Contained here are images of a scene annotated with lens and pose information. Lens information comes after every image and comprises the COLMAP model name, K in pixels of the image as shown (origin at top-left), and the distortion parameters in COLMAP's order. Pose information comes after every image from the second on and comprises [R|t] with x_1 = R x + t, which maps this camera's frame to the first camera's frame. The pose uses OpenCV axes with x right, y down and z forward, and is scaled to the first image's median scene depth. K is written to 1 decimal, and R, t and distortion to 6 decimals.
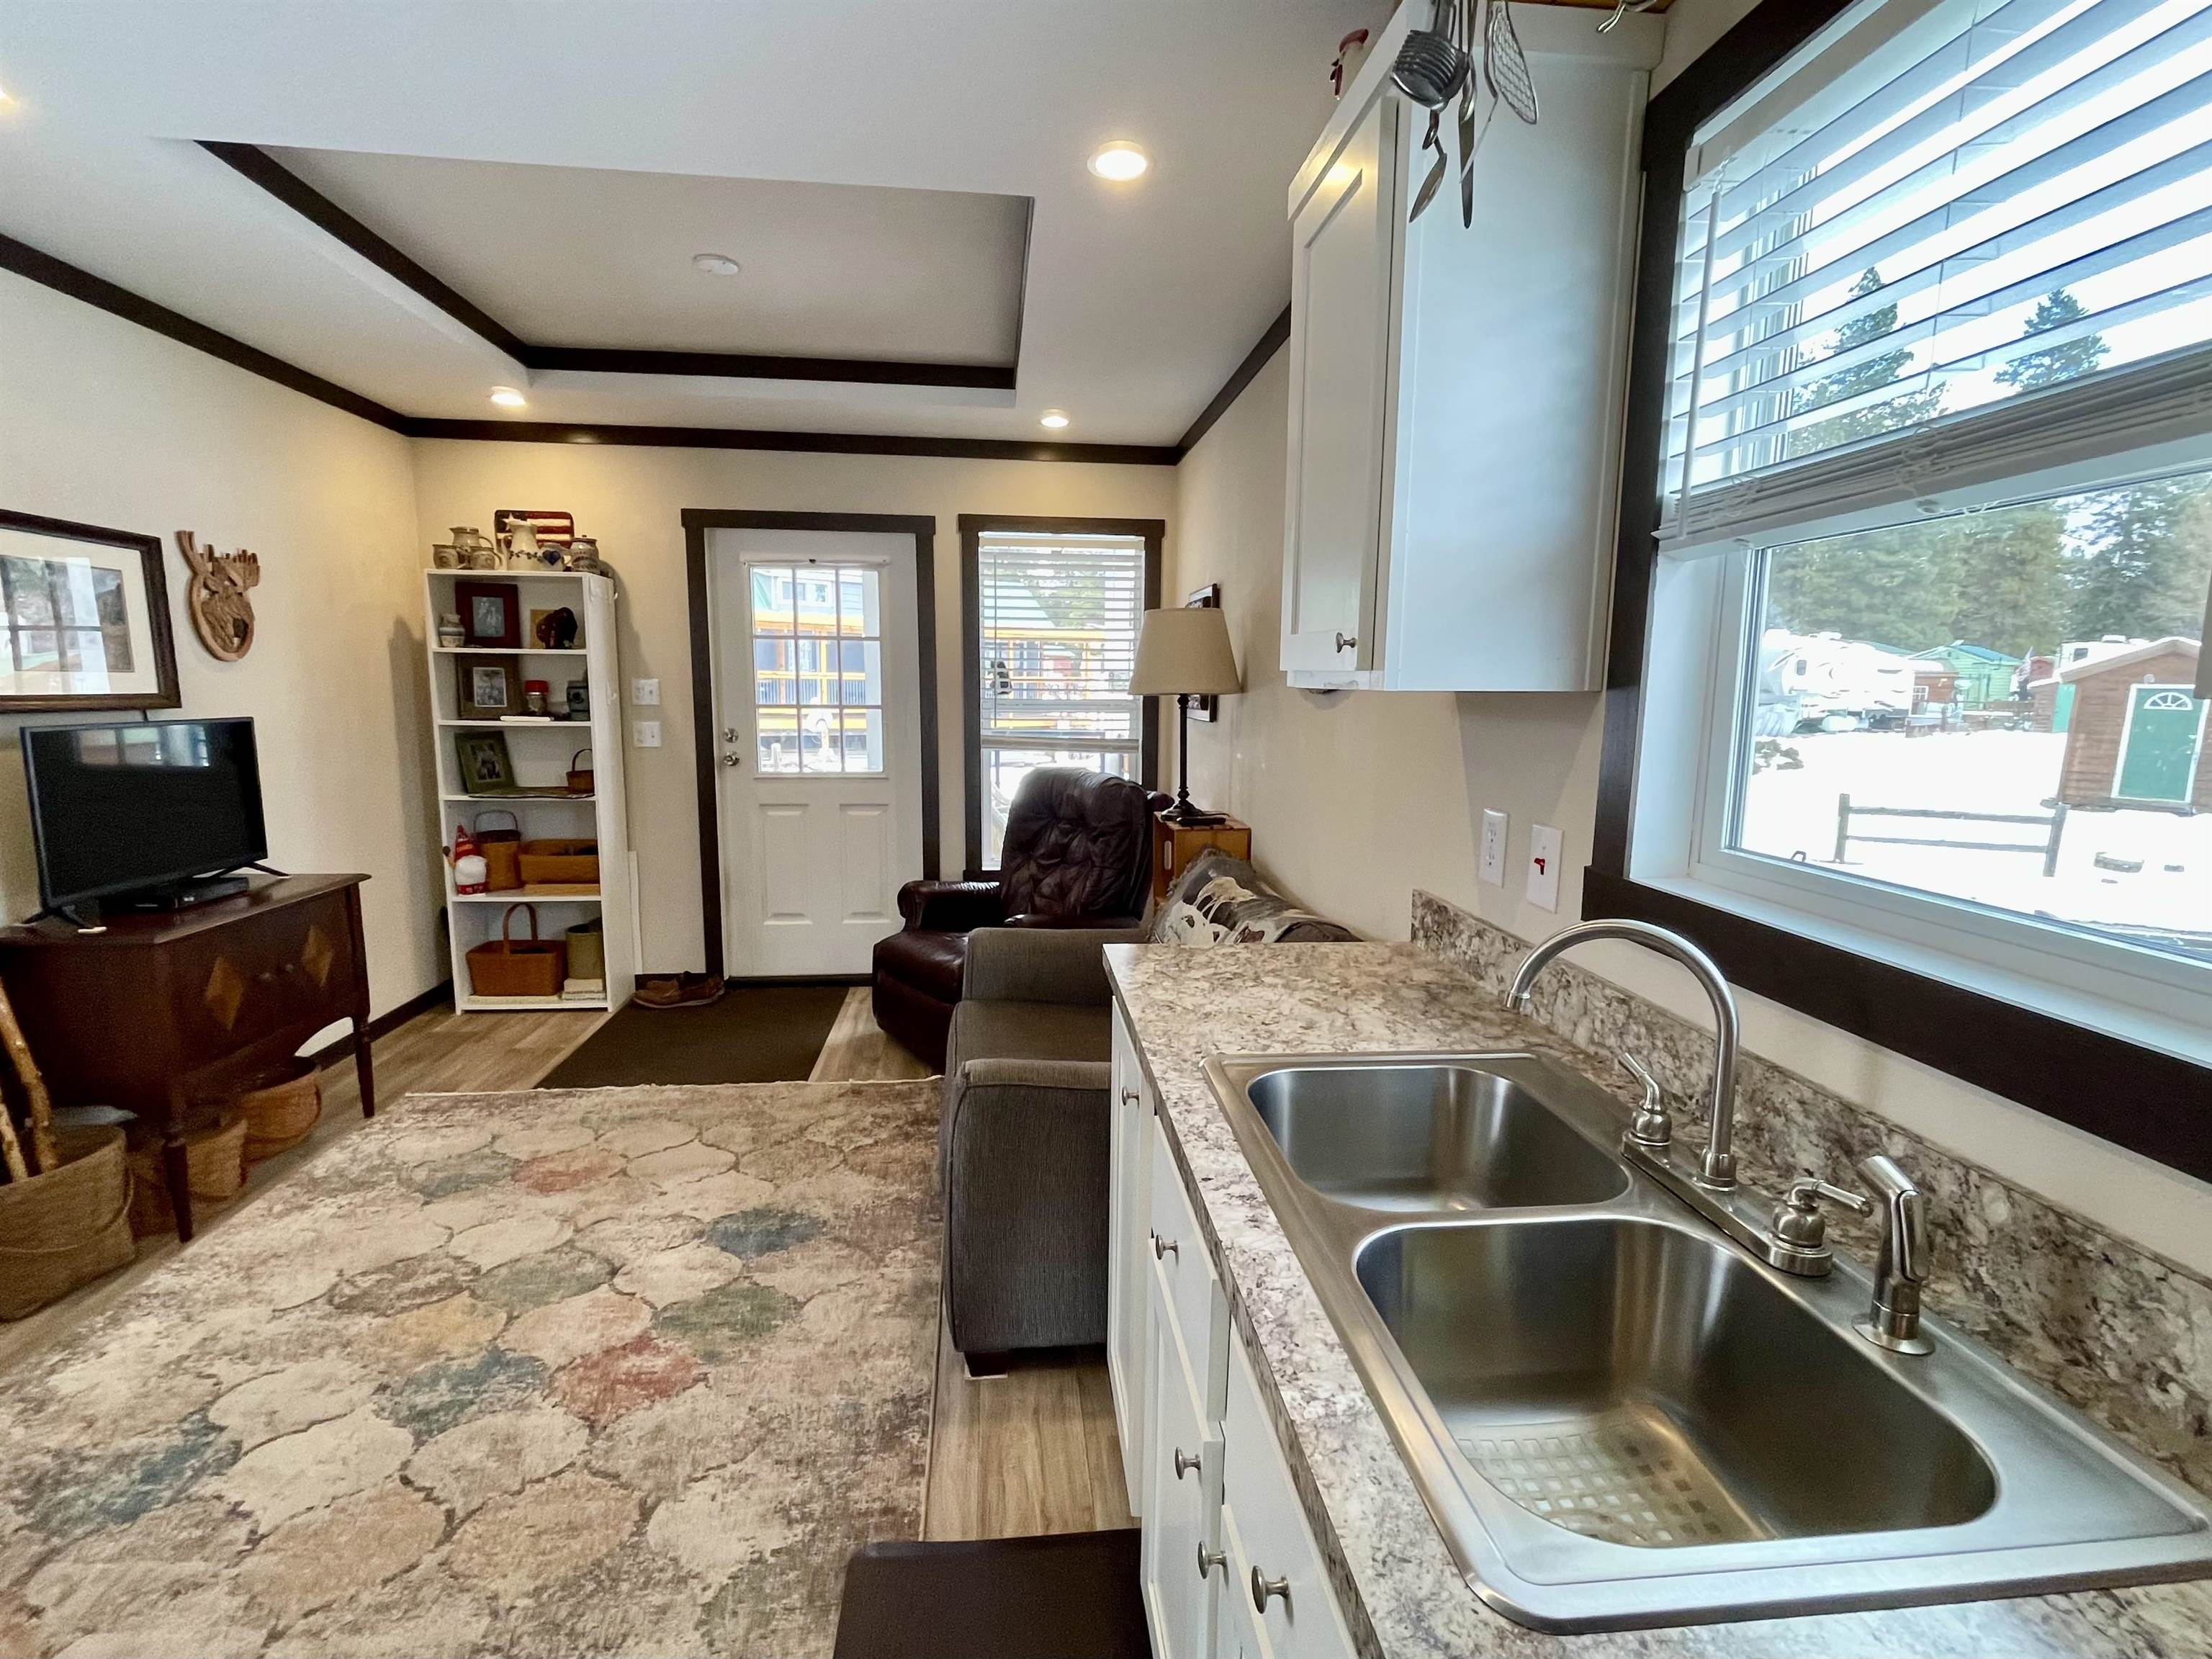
lens RADIAL K [[1025.0, 0, 1124.4], [0, 1025.0, 823.1], [0, 0, 1]] dist [0.001375, 0.001810]
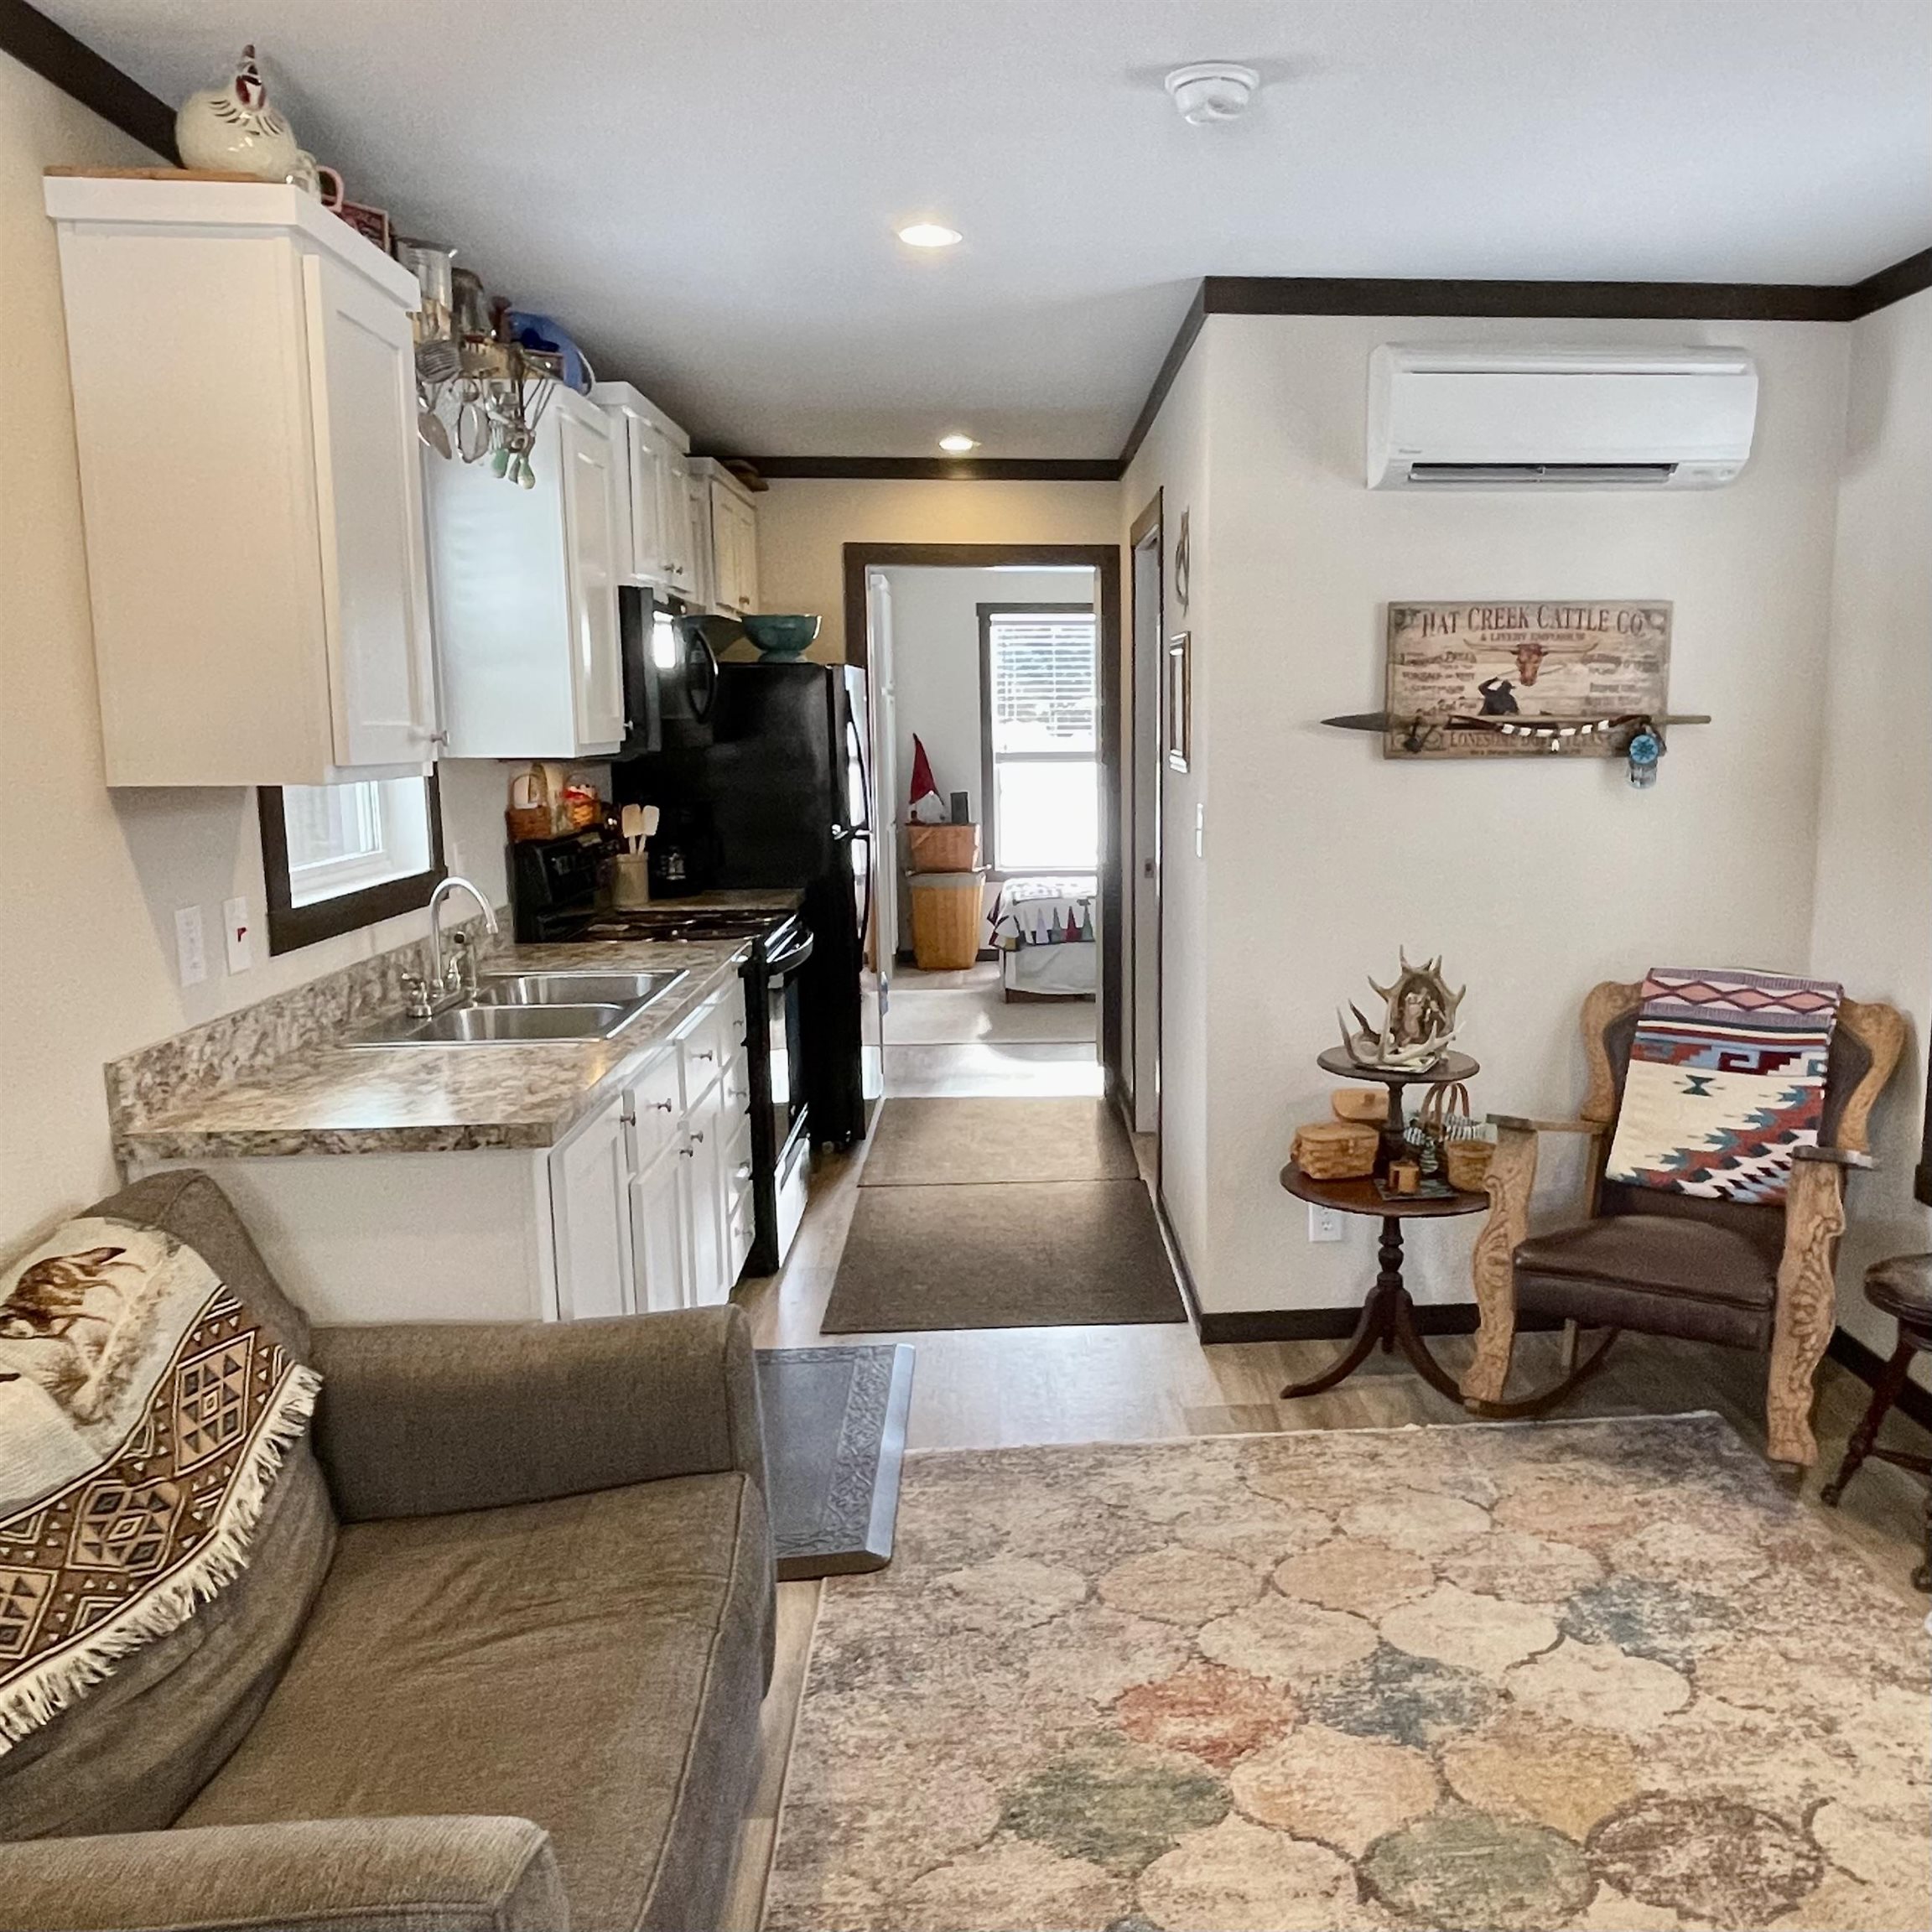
lens RADIAL K [[1660.7, 0, 1096.2], [0, 1660.7, 977.2], [0, 0, 1]] dist [0.013655, -0.044625]
pose [[-0.997717, -0.012521, 0.066357, -0.285830], [0.007342, 0.956722, 0.290910, -0.193361], [-0.067128, 0.290733, -0.954447, 1.195948]]
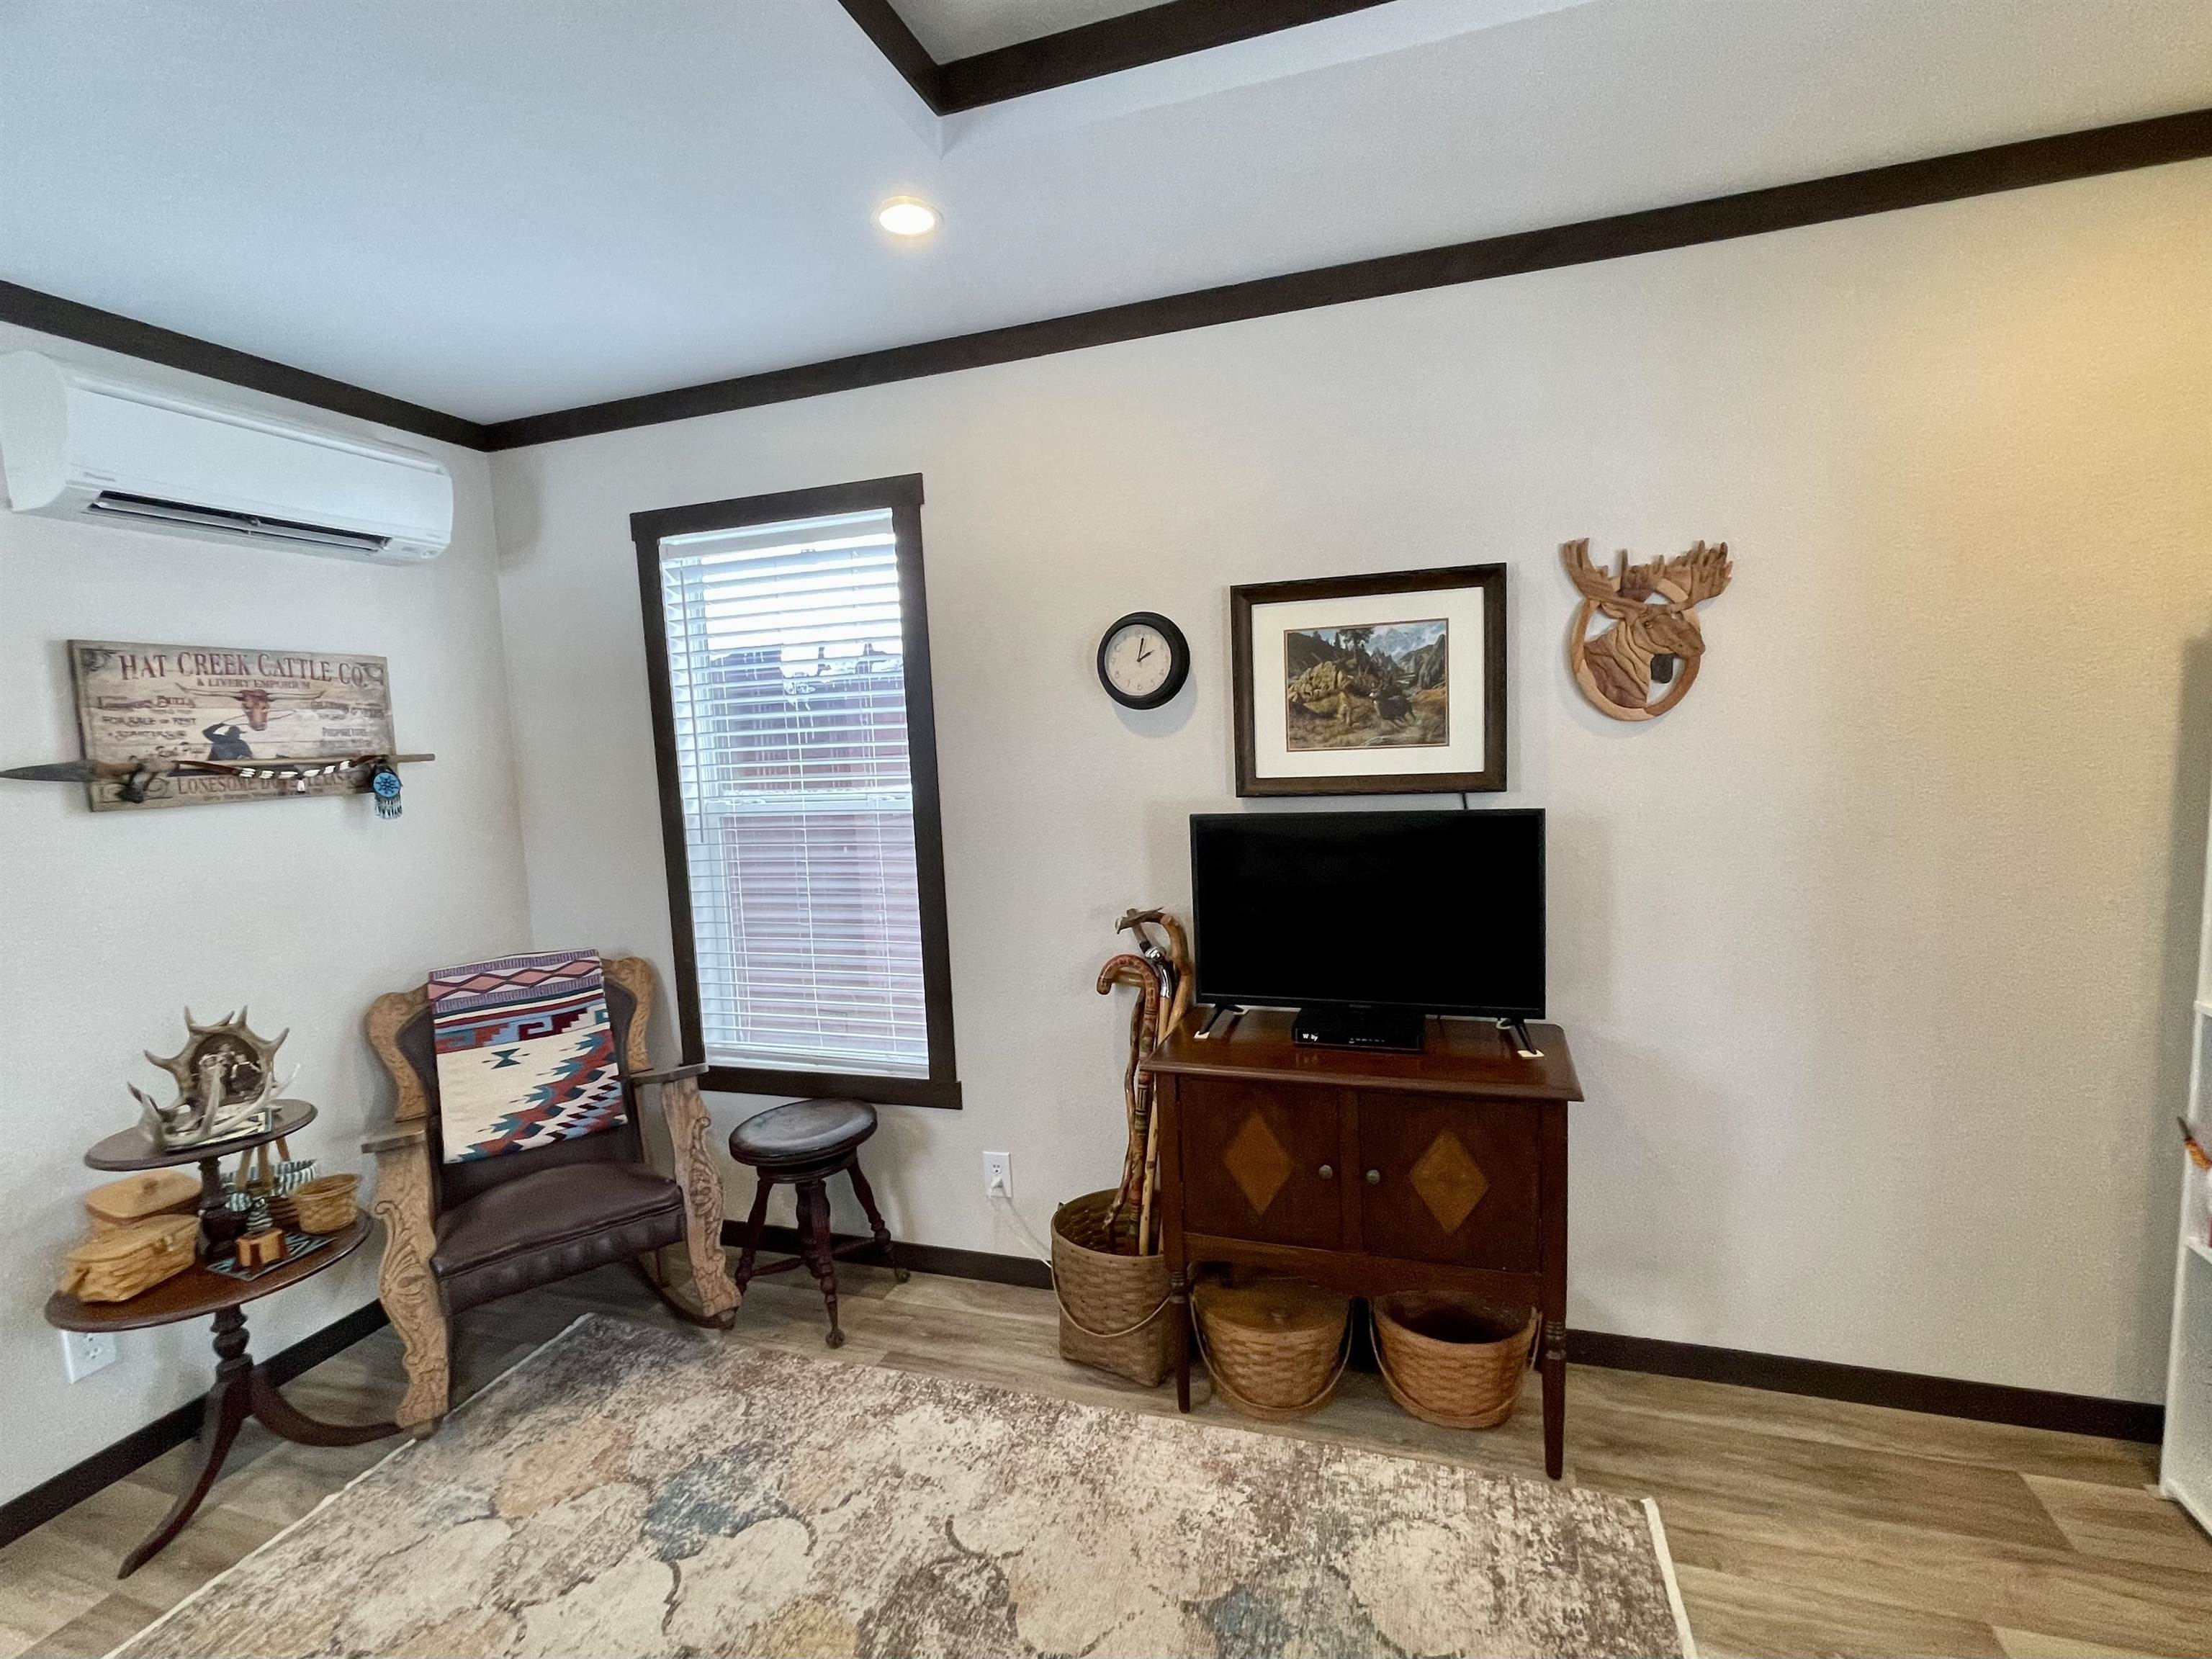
lens RADIAL K [[1043.8, 0, 1113.7], [0, 1043.8, 832.0], [0, 0, 1]] dist [0.007845, 0.001996]
pose [[-0.430641, 0.098807, -0.897099, -0.104356], [-0.086684, 0.984866, 0.150085, -0.146789], [0.898351, 0.142397, -0.415558, 0.908430]]
